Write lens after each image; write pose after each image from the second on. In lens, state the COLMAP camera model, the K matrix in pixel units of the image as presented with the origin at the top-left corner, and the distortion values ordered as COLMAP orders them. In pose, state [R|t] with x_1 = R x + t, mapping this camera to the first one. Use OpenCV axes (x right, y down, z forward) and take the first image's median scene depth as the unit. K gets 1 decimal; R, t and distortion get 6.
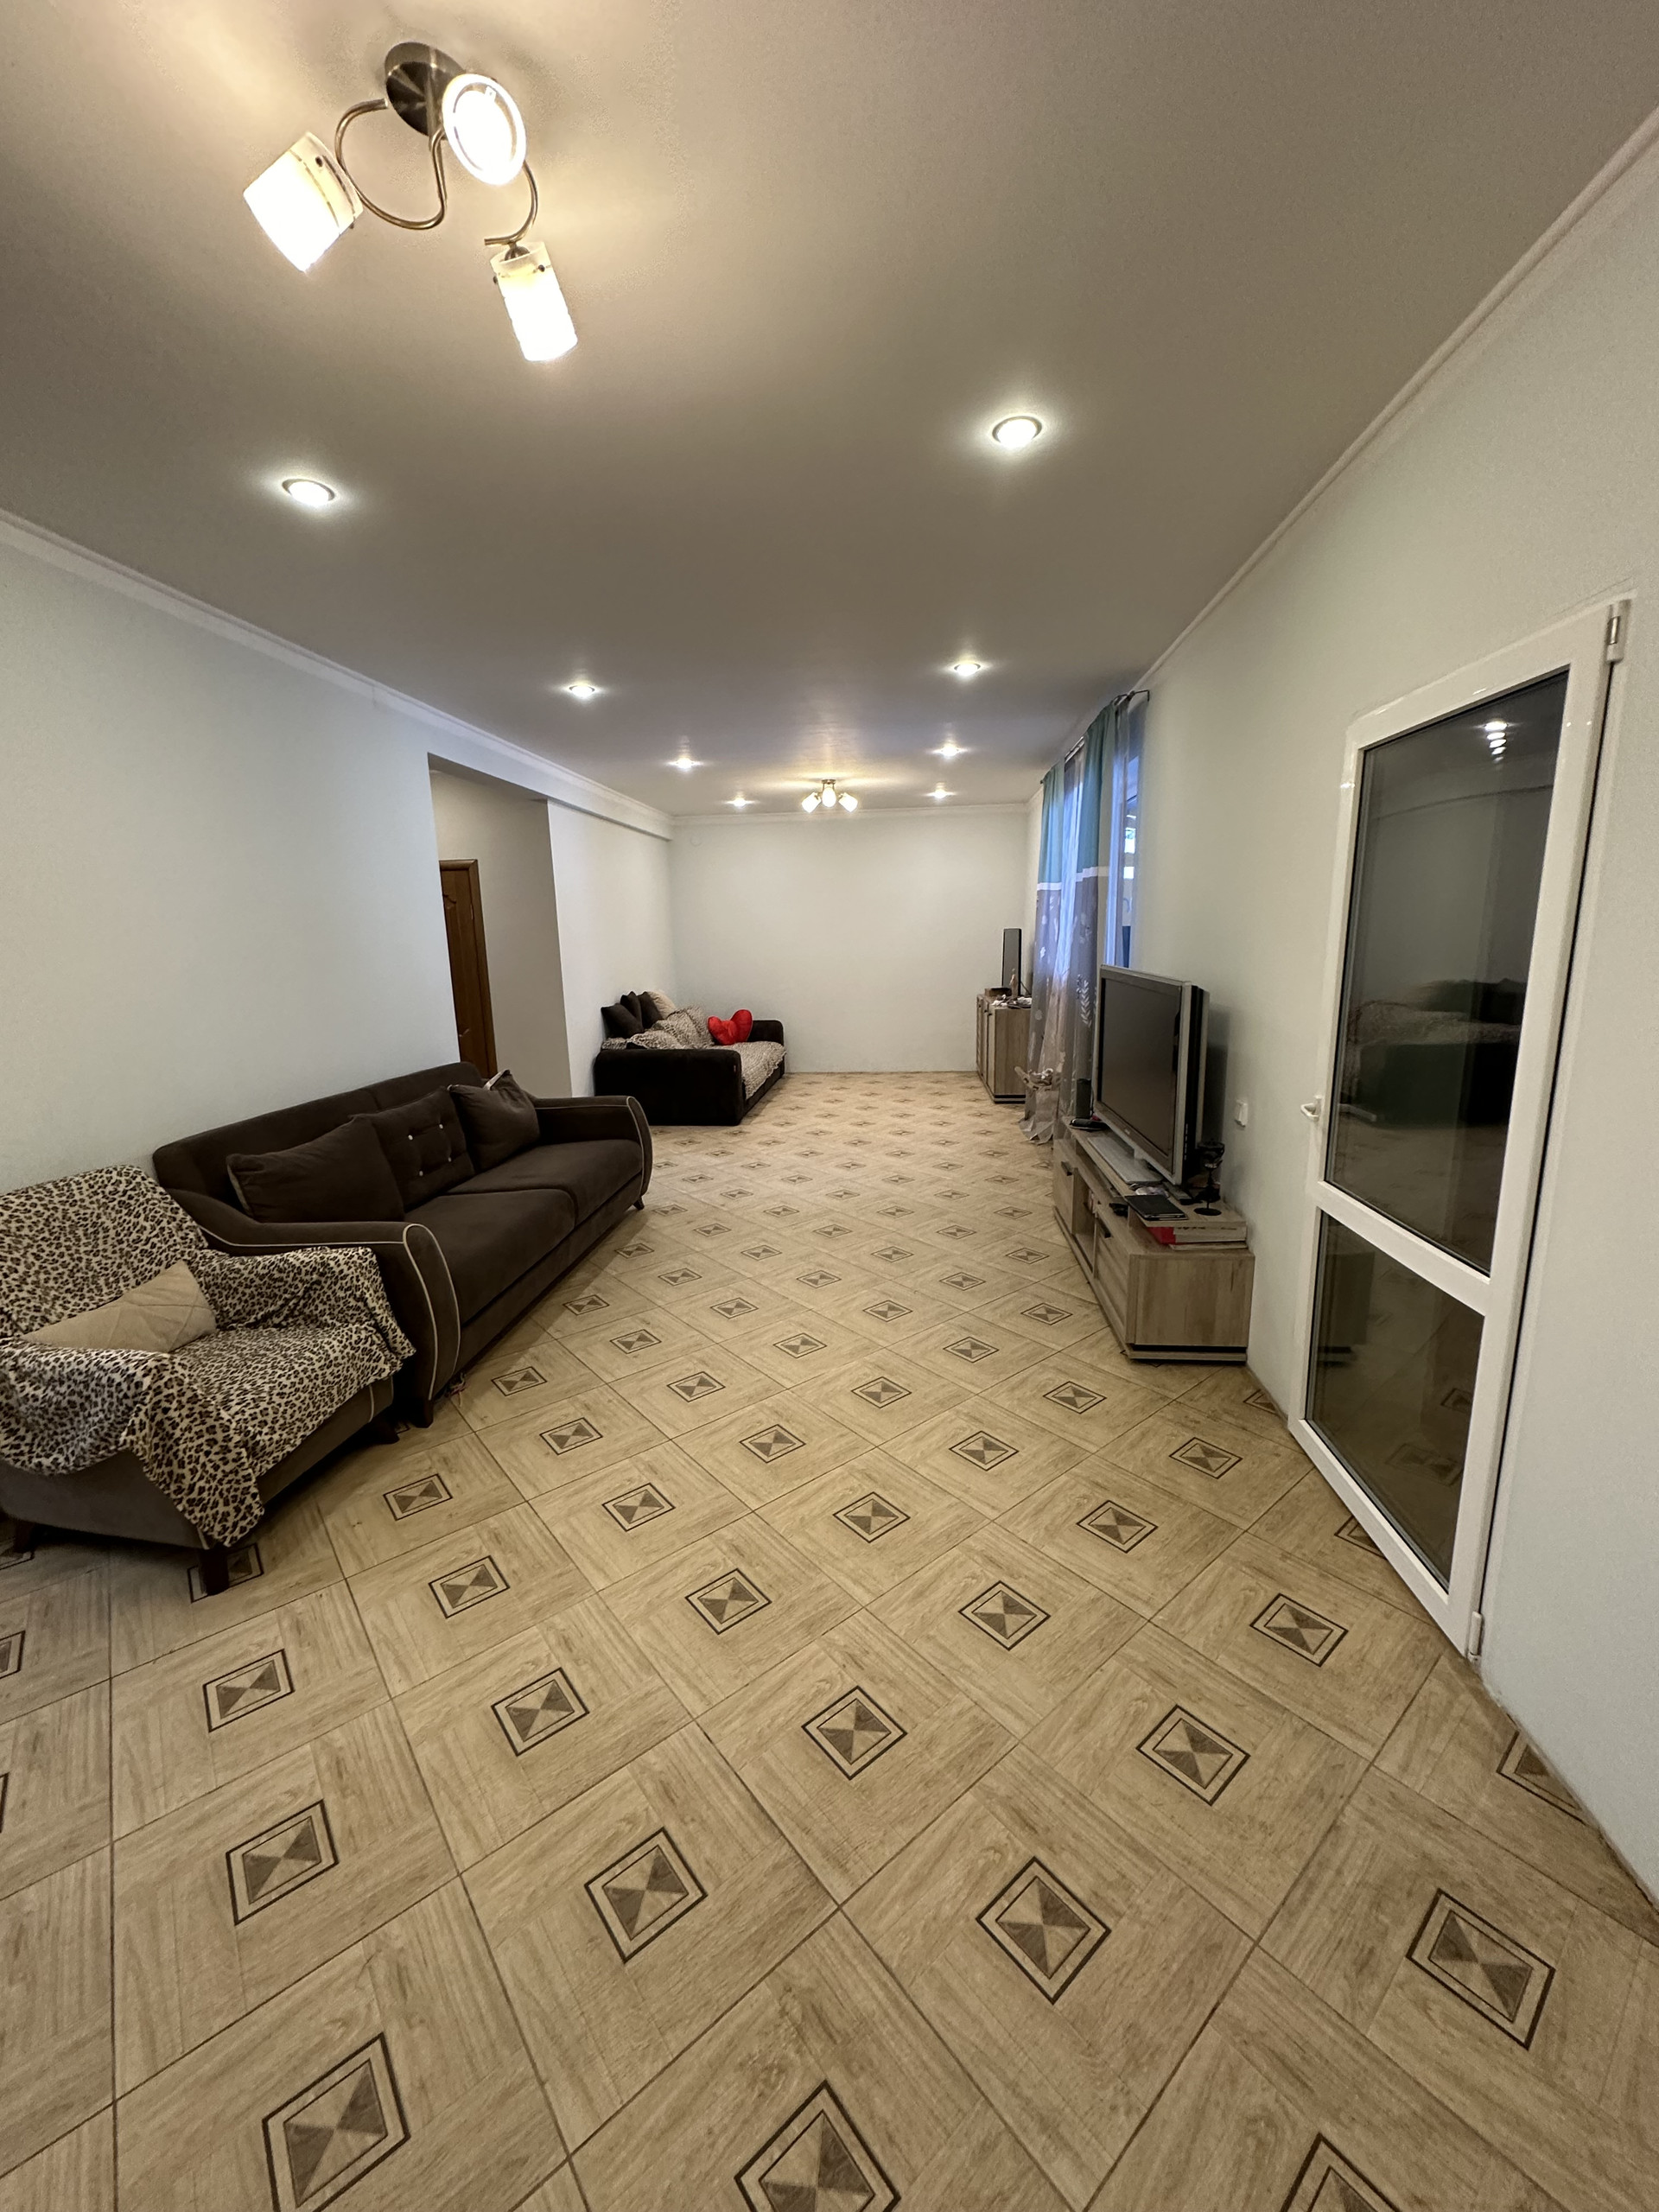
lens RADIAL K [[886.1, 0, 832.0], [0, 886.1, 1118.7], [0, 0, 1]] dist [-0.003160, -0.000259]
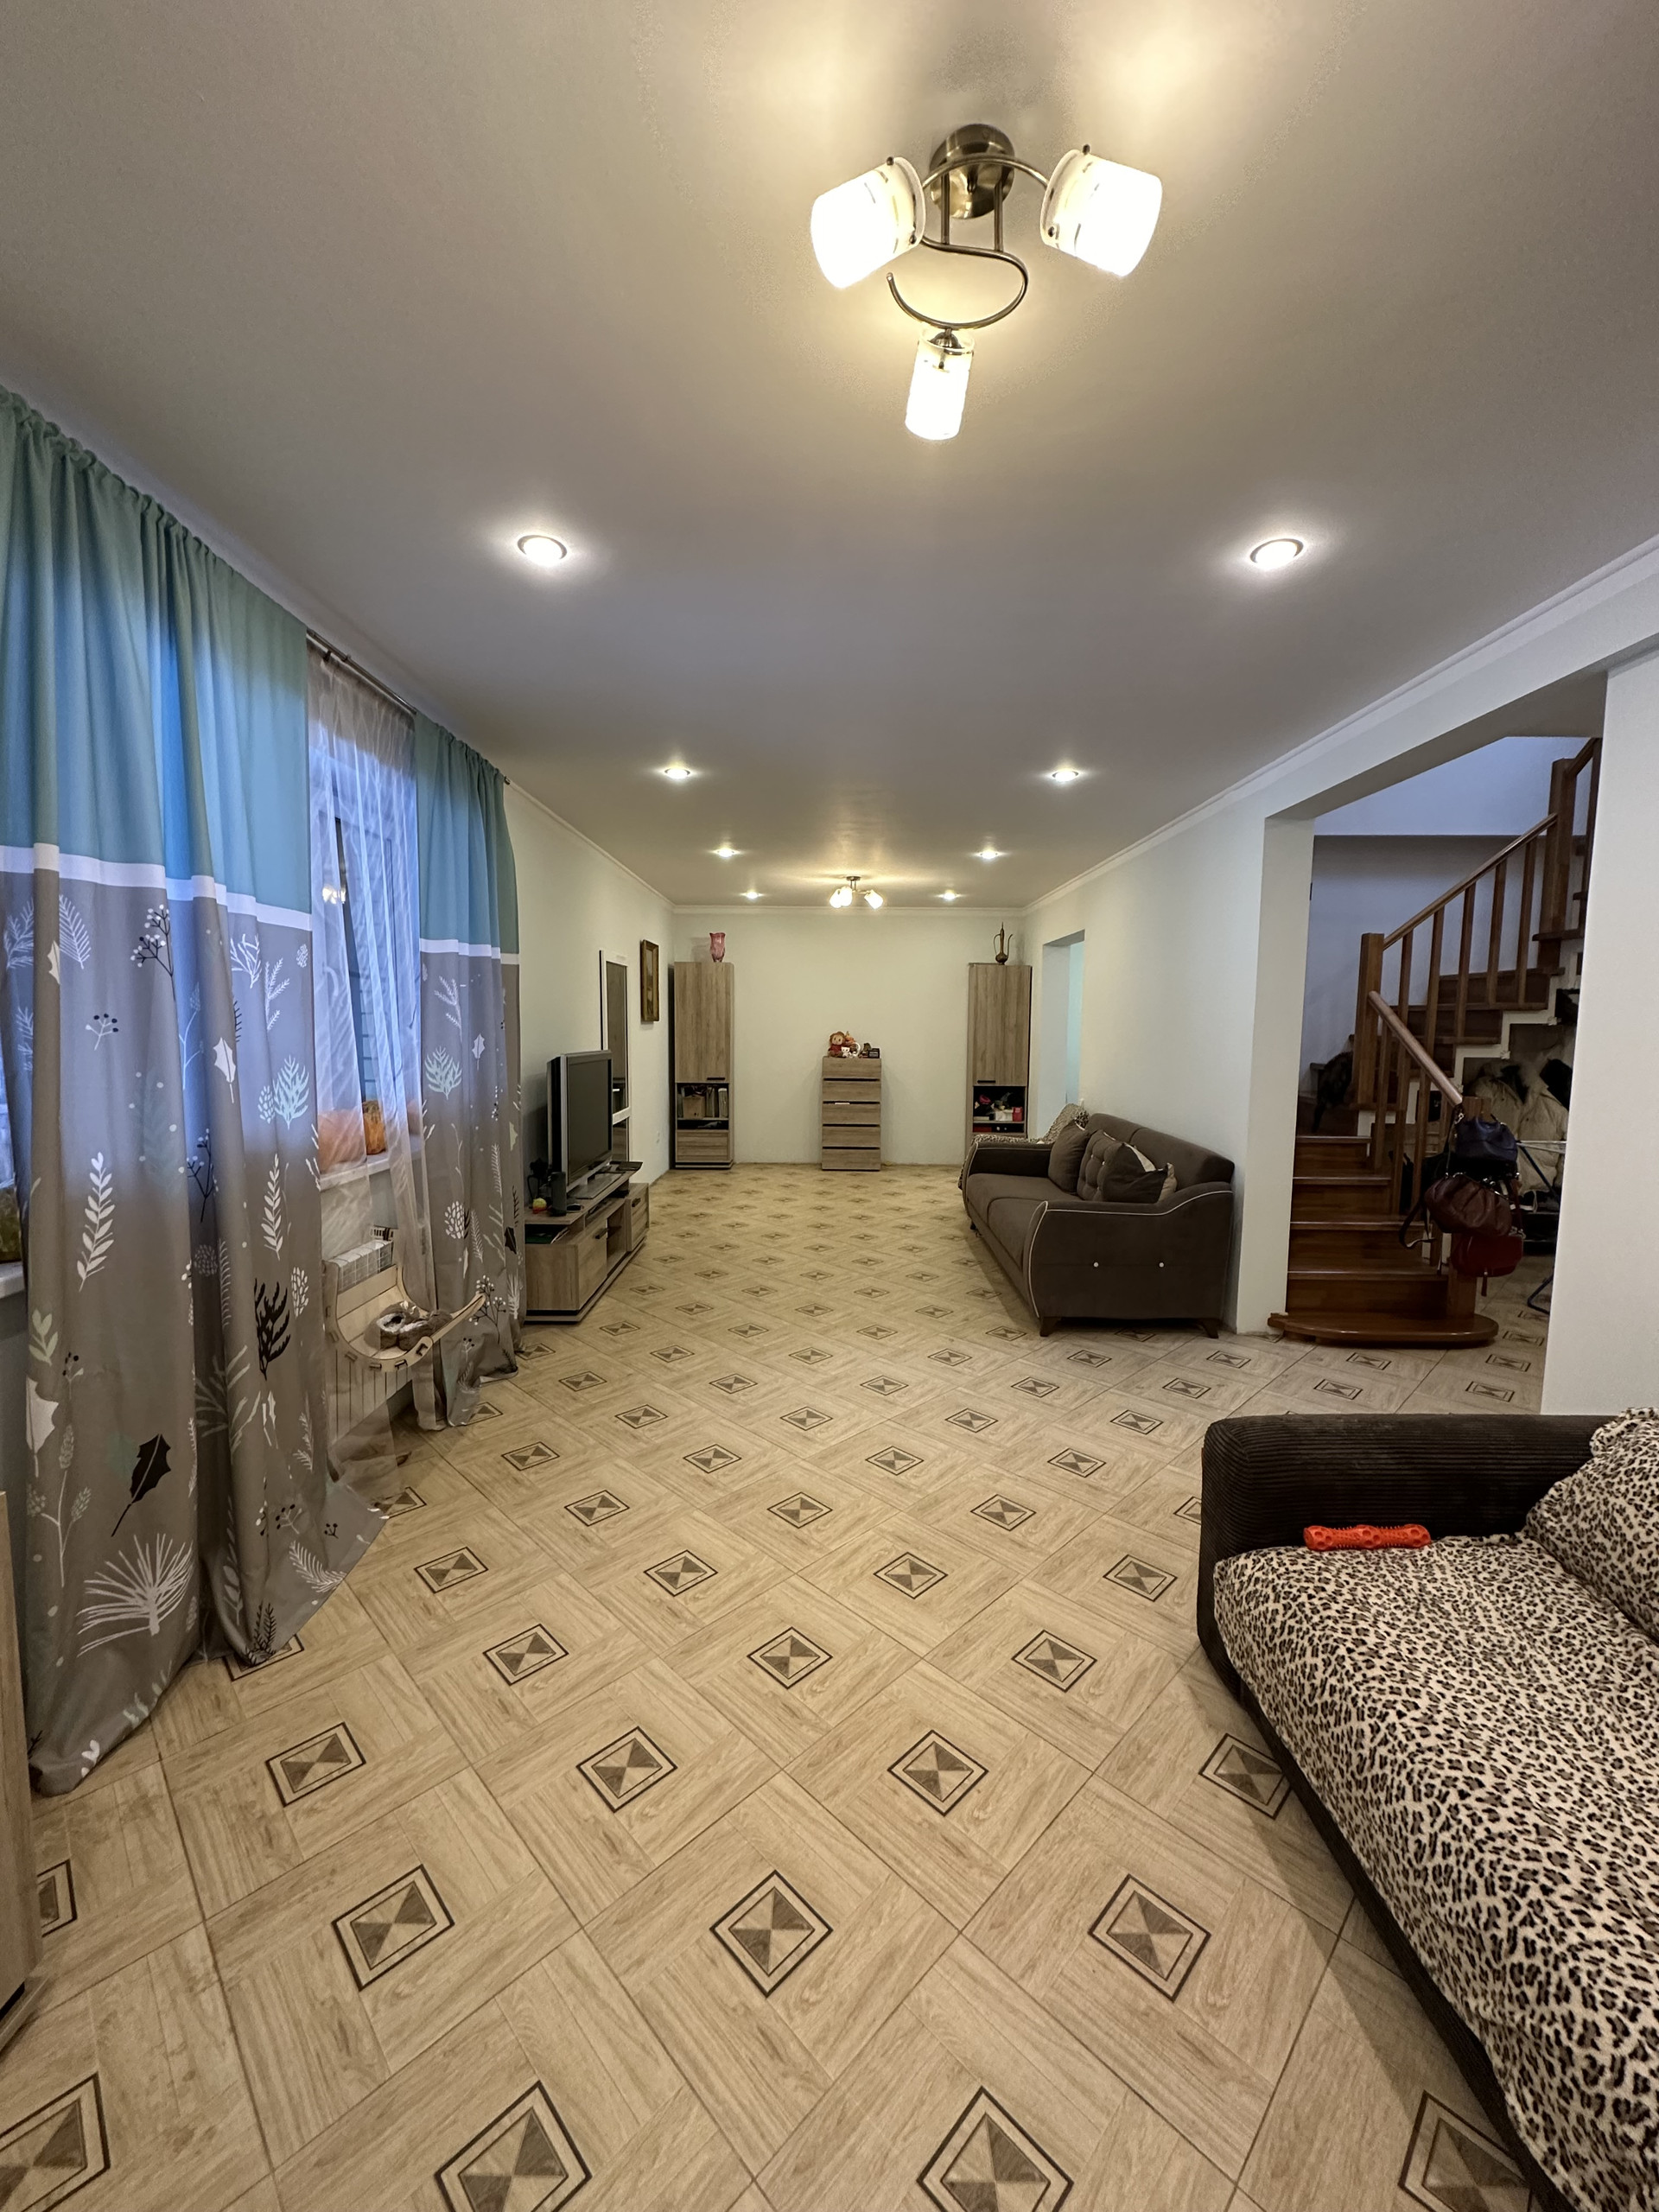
lens RADIAL K [[886.1, 0, 820.8], [0, 886.1, 1090.0], [0, 0, 1]] dist [-0.003160, -0.000259]
pose [[-0.996775, 0.020920, -0.077471, 0.064273], [-0.002122, 0.958210, 0.286057, -0.393766], [0.080218, 0.285299, -0.955076, 1.832969]]
